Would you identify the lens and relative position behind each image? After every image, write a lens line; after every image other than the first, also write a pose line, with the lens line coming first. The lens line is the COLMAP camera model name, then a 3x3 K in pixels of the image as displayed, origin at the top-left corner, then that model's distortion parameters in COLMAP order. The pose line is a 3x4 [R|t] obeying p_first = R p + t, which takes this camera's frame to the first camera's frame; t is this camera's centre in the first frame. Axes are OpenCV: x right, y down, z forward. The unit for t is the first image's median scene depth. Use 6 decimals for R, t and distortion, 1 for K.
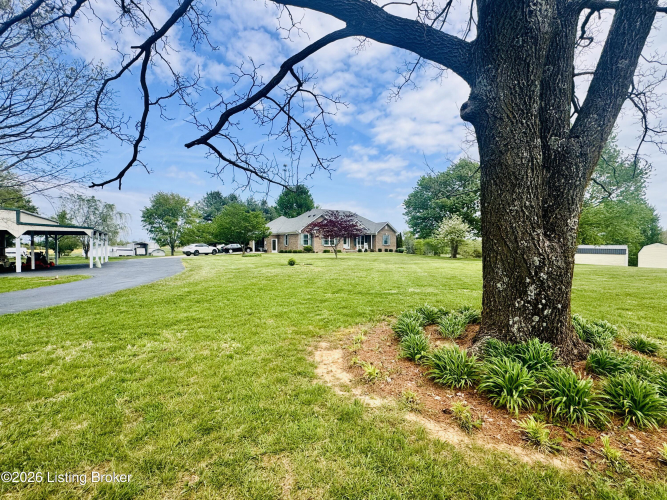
lens RADIAL K [[309.5, 0, 333.5], [0, 309.5, 250.0], [0, 0, 1]] dist [-0.014560, -0.000365]
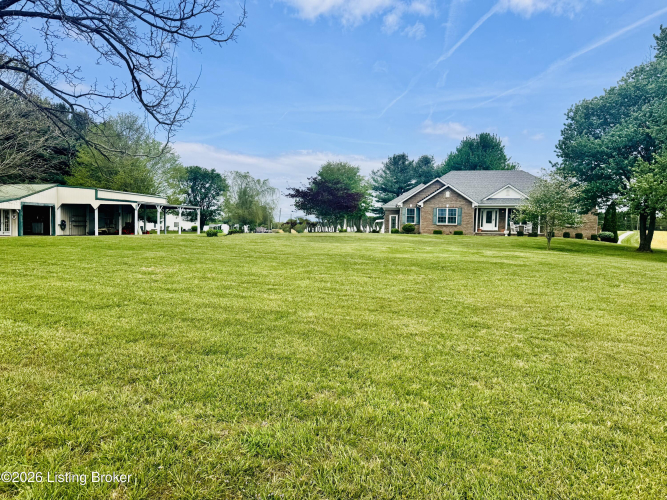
lens RADIAL K [[461.9, 0, 333.5], [0, 461.9, 250.0], [0, 0, 1]] dist [0.092055, -0.115983]
pose [[0.735206, 0.050915, -0.675928, 0.508823], [-0.032492, 0.998676, 0.039885, 0.009699], [0.677064, -0.007362, 0.735887, 0.080013]]
